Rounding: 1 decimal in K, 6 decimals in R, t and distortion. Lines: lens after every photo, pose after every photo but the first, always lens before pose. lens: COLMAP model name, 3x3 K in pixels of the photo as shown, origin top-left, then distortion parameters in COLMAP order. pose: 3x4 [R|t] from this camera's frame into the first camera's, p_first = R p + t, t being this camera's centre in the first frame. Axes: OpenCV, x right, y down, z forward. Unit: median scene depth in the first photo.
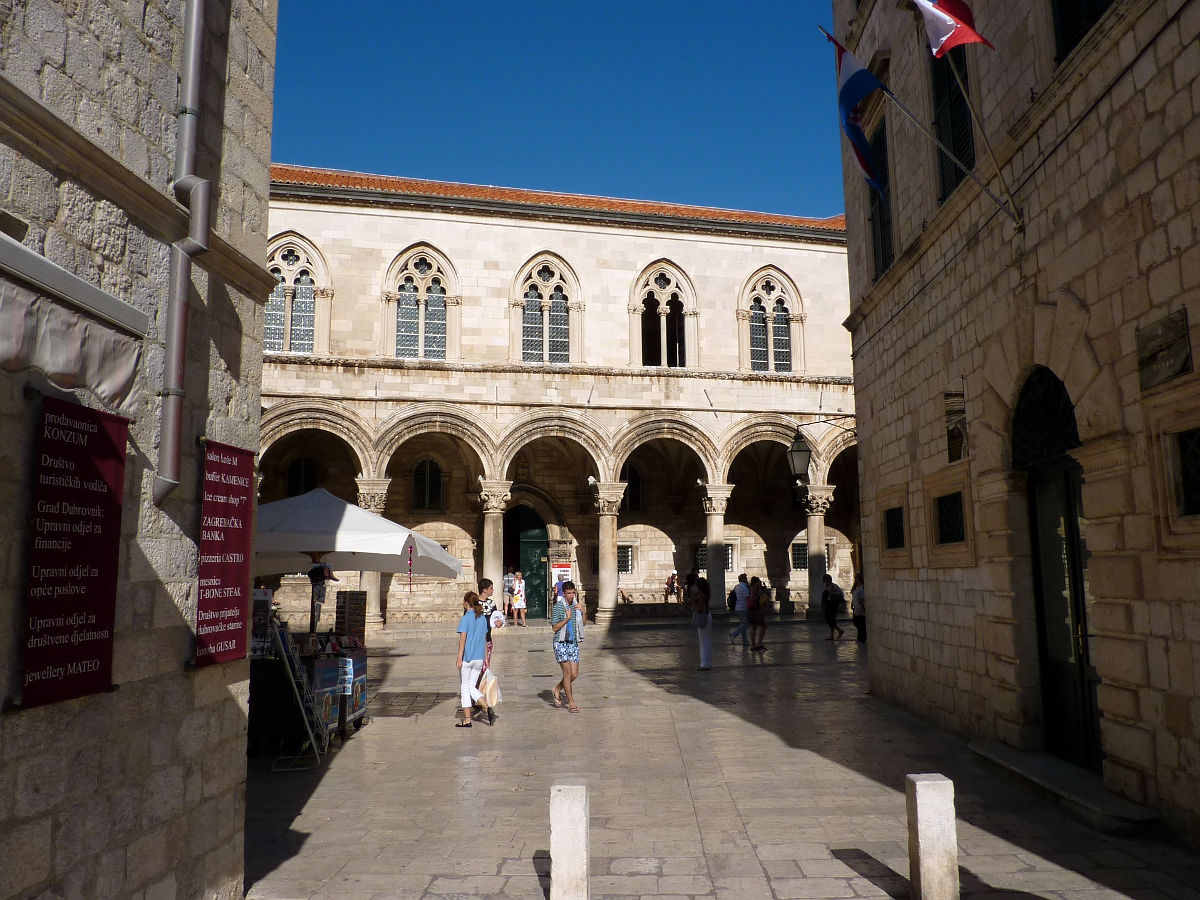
lens RADIAL K [[873.7, 0, 600.0], [0, 873.7, 450.0], [0, 0, 1]] dist [0.000830, 0.000076]
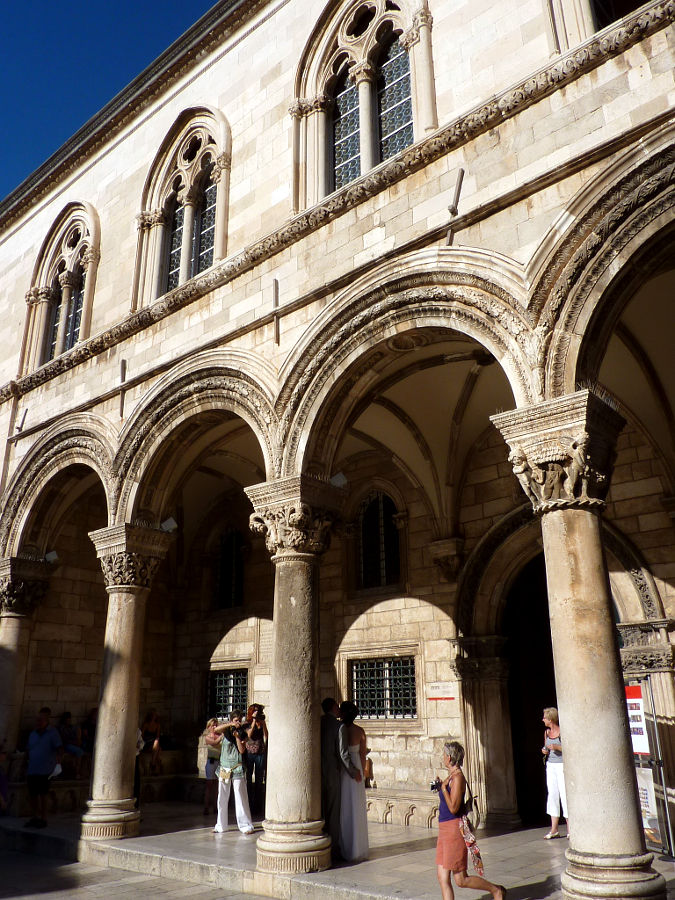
lens RADIAL K [[743.7, 0, 337.5], [0, 743.7, 450.0], [0, 0, 1]] dist [-0.045423, -0.002097]
pose [[0.589121, -0.272805, -0.760601, 0.164448], [0.119025, 0.960315, -0.252246, 0.109696], [0.799231, 0.058073, 0.598212, 0.791492]]
